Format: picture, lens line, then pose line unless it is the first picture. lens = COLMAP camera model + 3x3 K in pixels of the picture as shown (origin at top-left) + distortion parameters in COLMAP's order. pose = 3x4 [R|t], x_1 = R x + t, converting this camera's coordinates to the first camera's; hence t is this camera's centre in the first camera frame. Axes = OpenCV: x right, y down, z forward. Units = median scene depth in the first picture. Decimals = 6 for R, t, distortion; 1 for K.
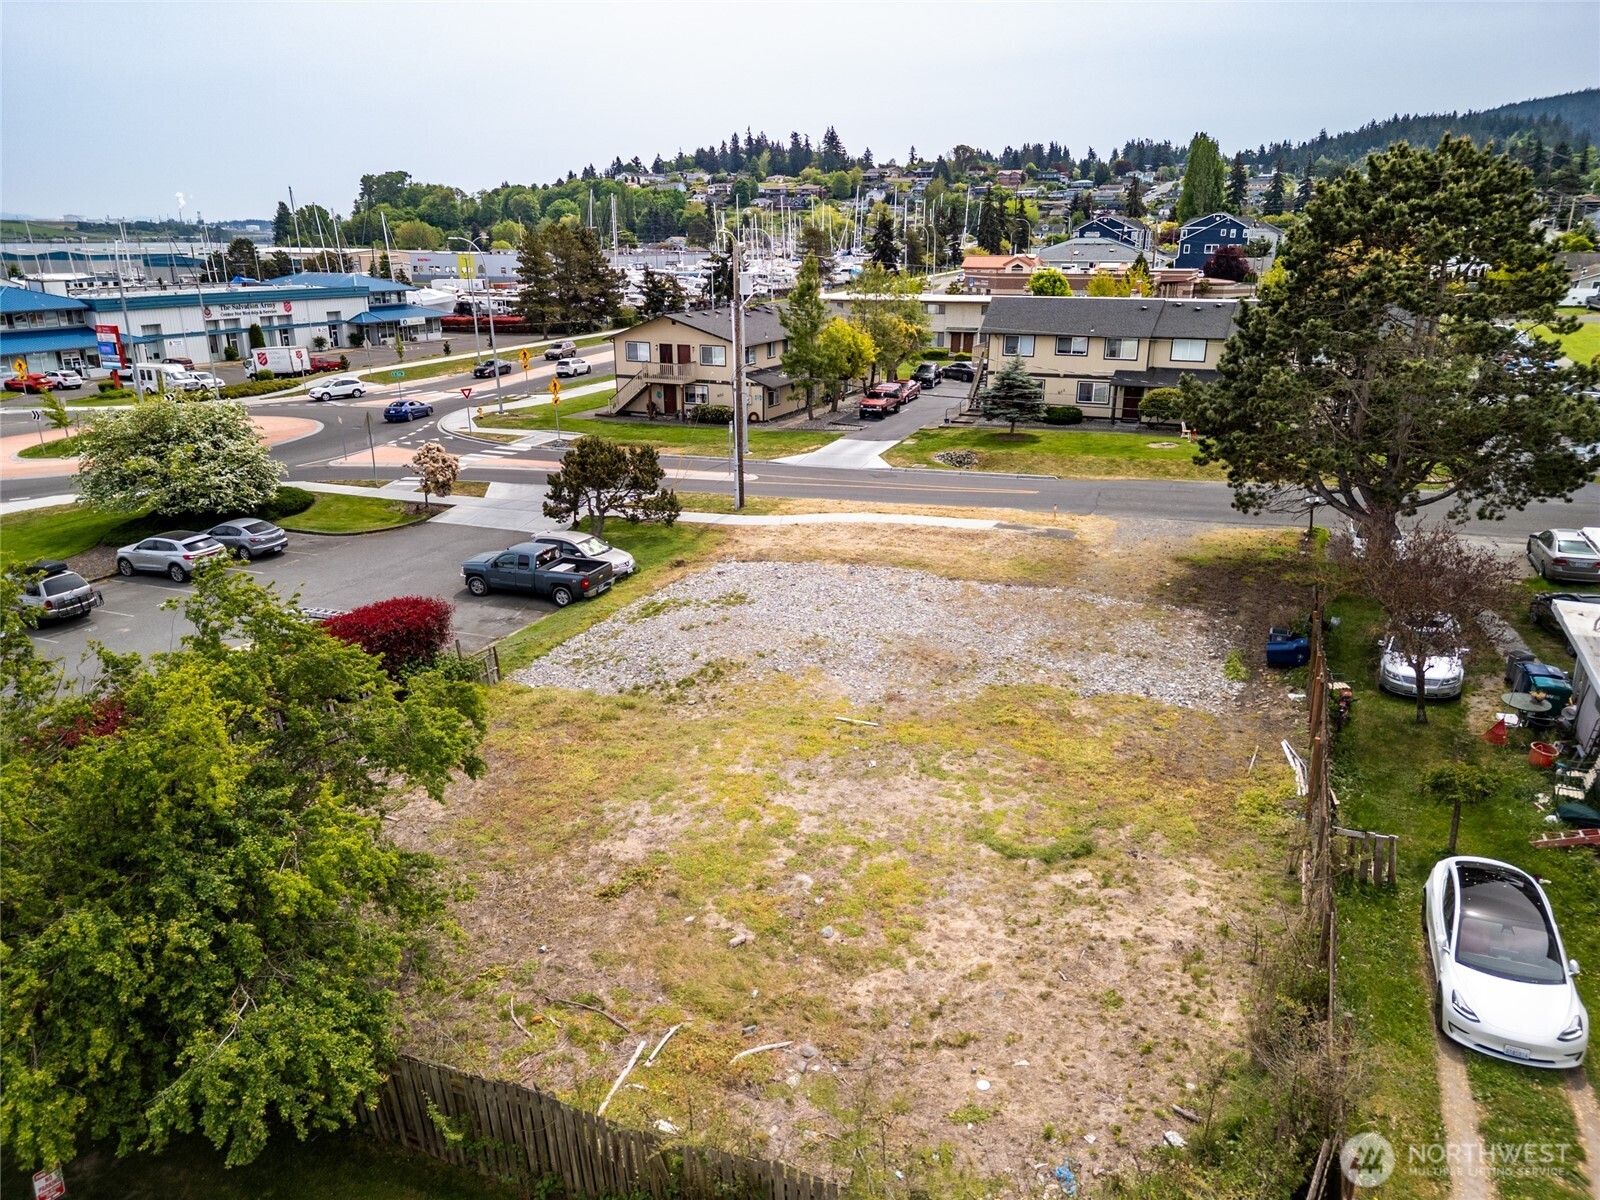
lens RADIAL K [[1110.6, 0, 798.1], [0, 1110.6, 606.7], [0, 0, 1]] dist [0.084763, -0.081738]
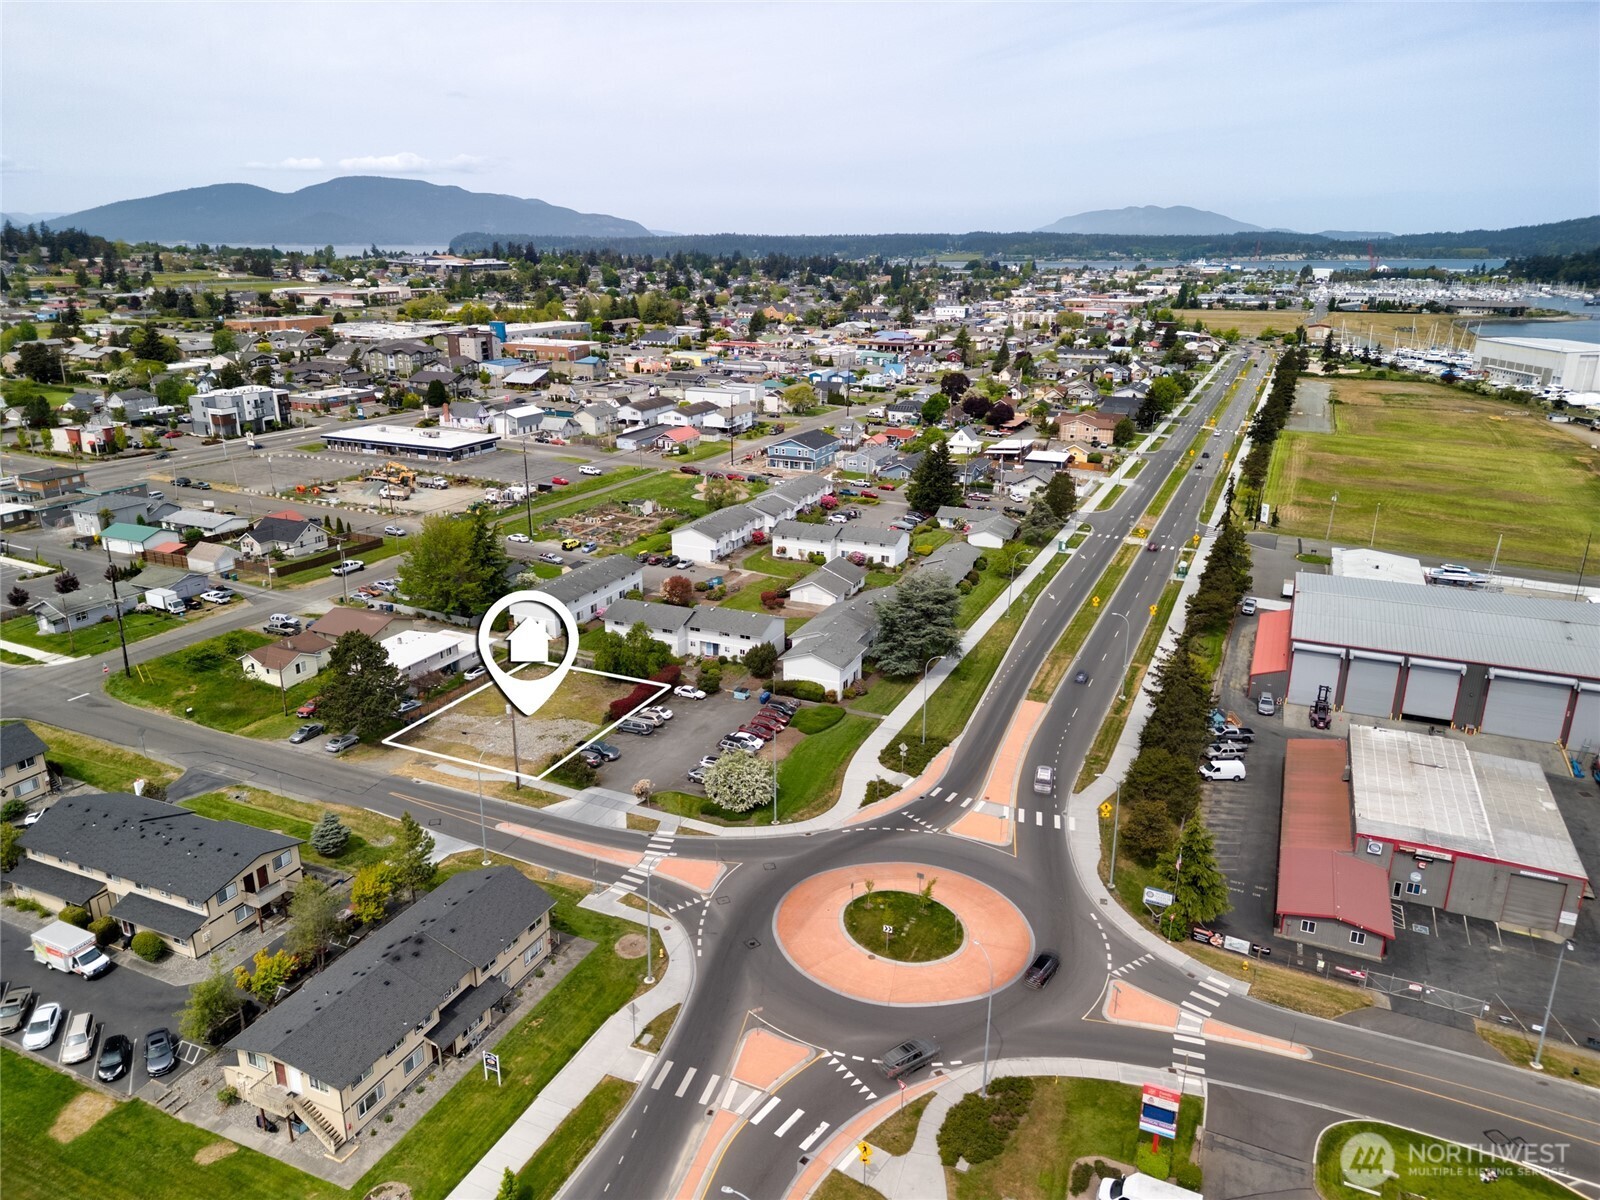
lens RADIAL K [[1110.6, 0, 800.6], [0, 1110.6, 604.9], [0, 0, 1]] dist [0.084763, -0.081738]
pose [[-0.999988, -0.004716, -0.001372, -0.671377], [-0.004602, 0.801783, 0.597597, -1.900753], [-0.001718, 0.597596, -0.801795, 2.731844]]
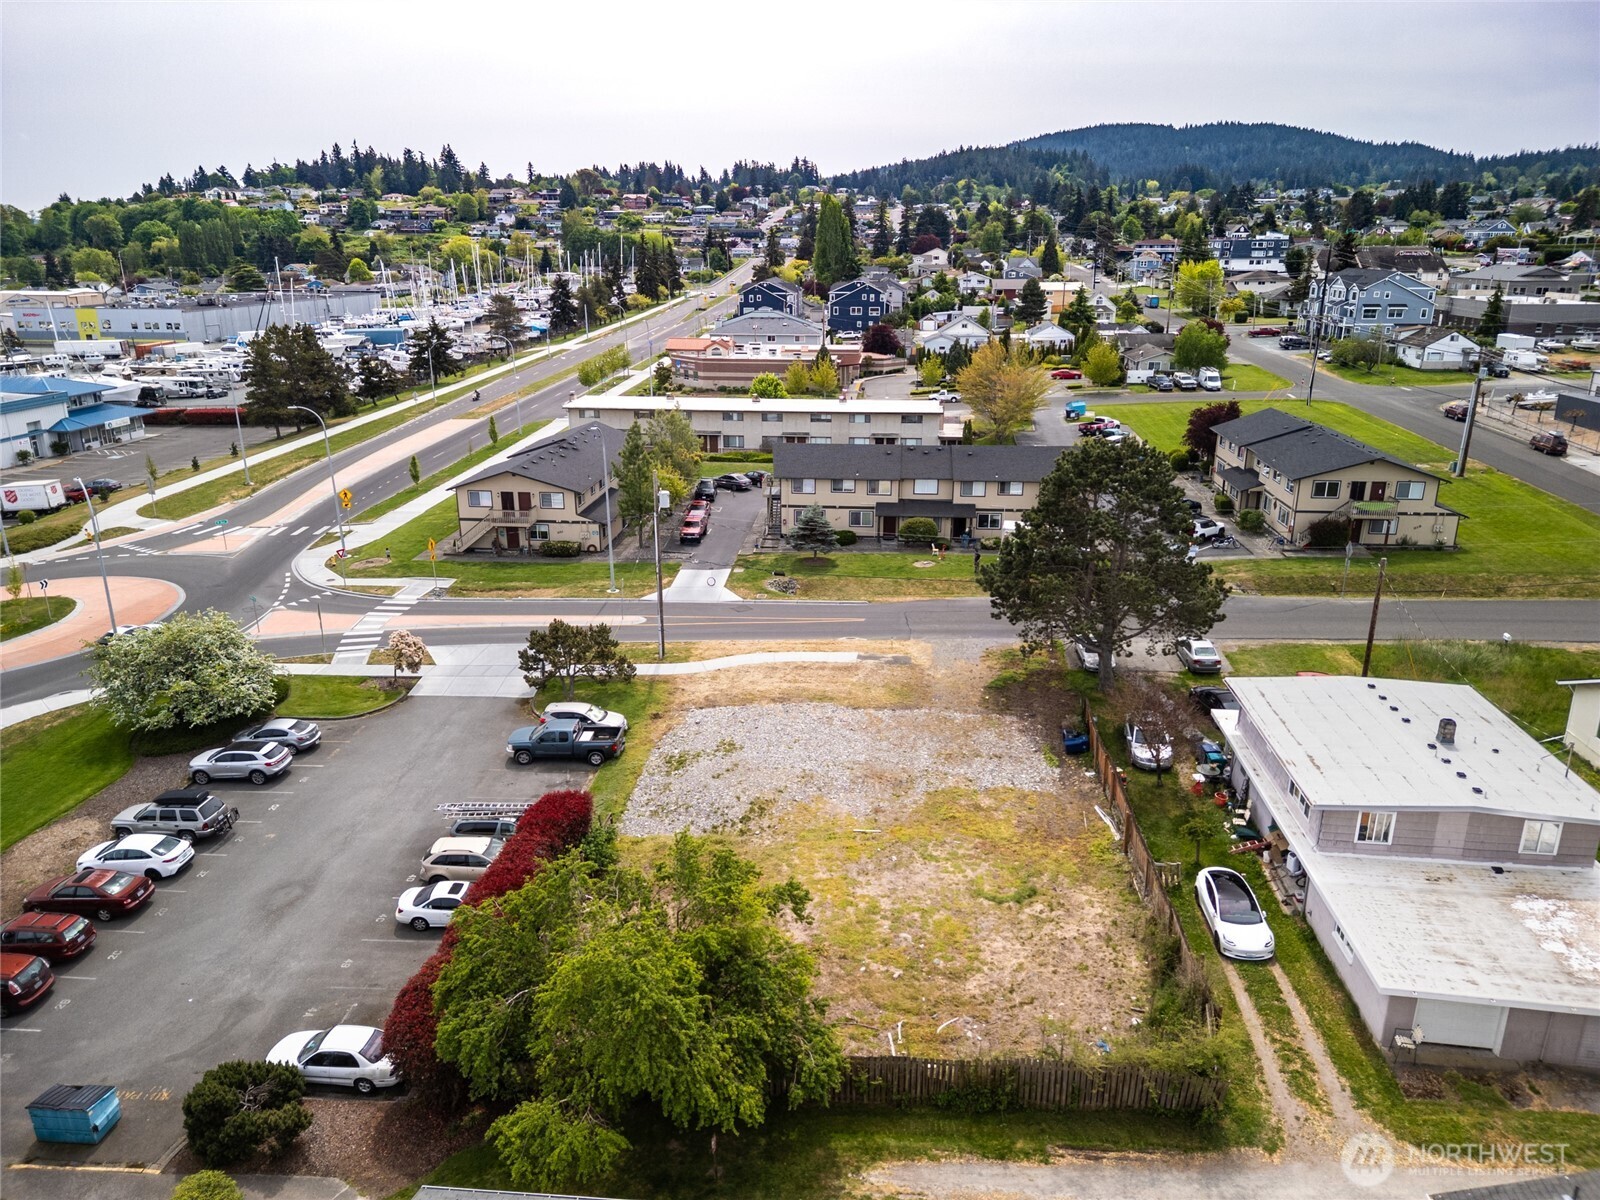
lens RADIAL K [[1110.6, 0, 796.2], [0, 1110.6, 606.4], [0, 0, 1]] dist [0.084763, -0.081738]
pose [[0.948633, -0.099421, 0.300350, -0.289403], [0.100592, 0.994860, 0.011605, -0.146125], [-0.299960, 0.019203, 0.953759, -0.312657]]
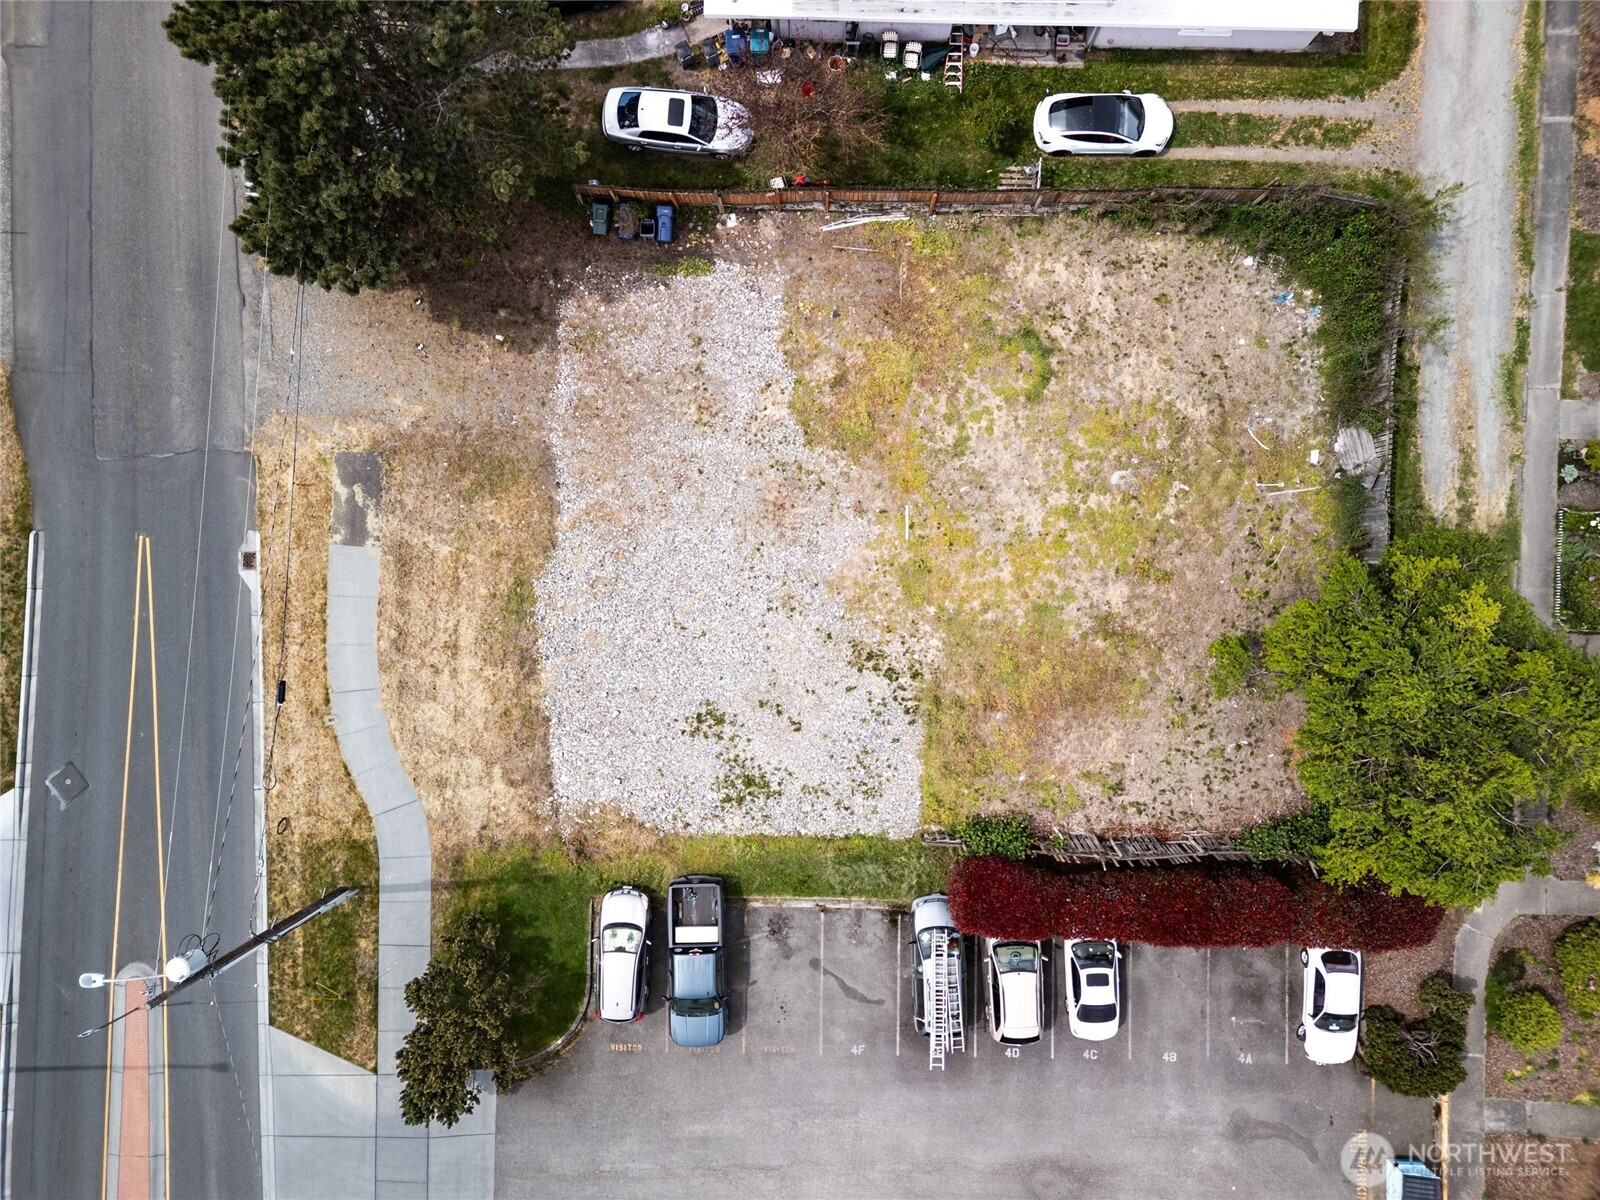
lens RADIAL K [[1110.6, 0, 799.2], [0, 1110.6, 589.9], [0, 0, 1]] dist [0.084763, -0.081738]
pose [[-0.388165, -0.921496, 0.013159, 0.005762], [0.307800, -0.116171, 0.944332, -0.685735], [-0.868670, 0.370607, 0.328730, 0.399646]]
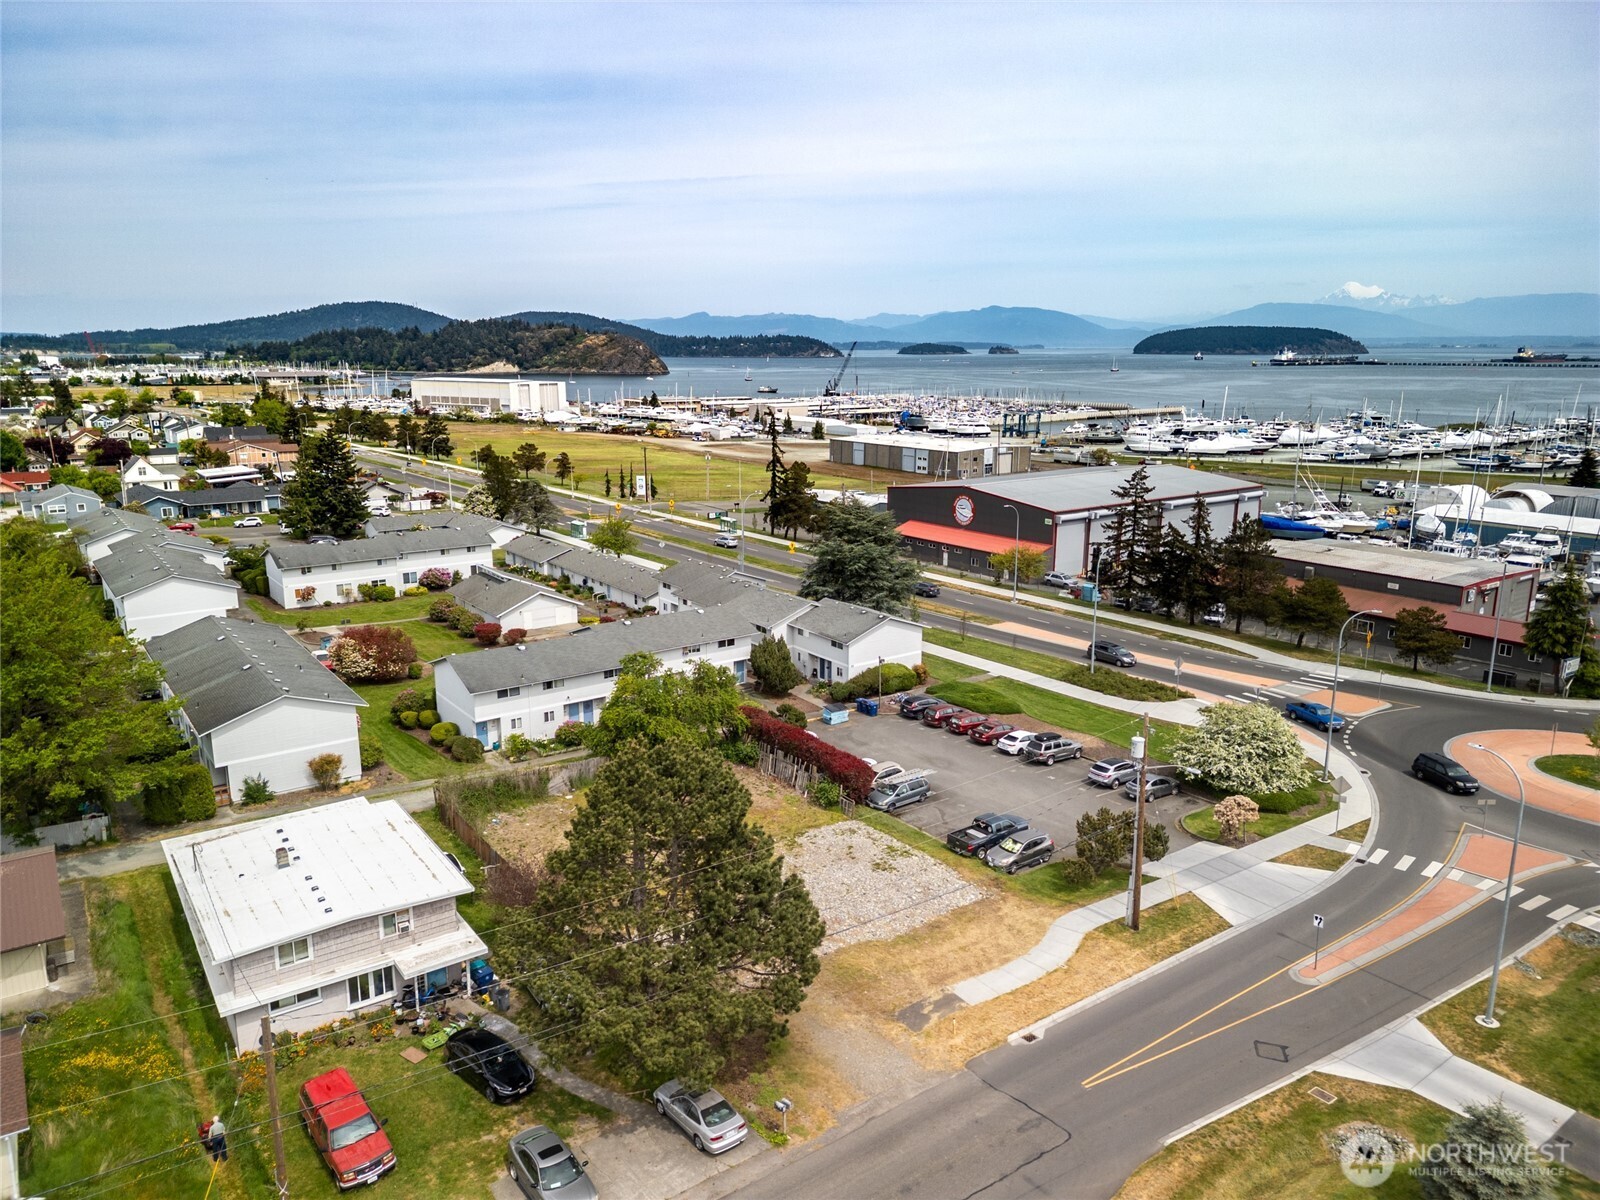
lens RADIAL K [[1110.6, 0, 799.1], [0, 1110.6, 611.6], [0, 0, 1]] dist [0.084763, -0.081738]
pose [[-0.502457, 0.199910, -0.841173, 0.975712], [-0.274899, 0.885478, 0.374645, -0.685073], [0.819736, 0.419481, -0.389960, 1.018293]]
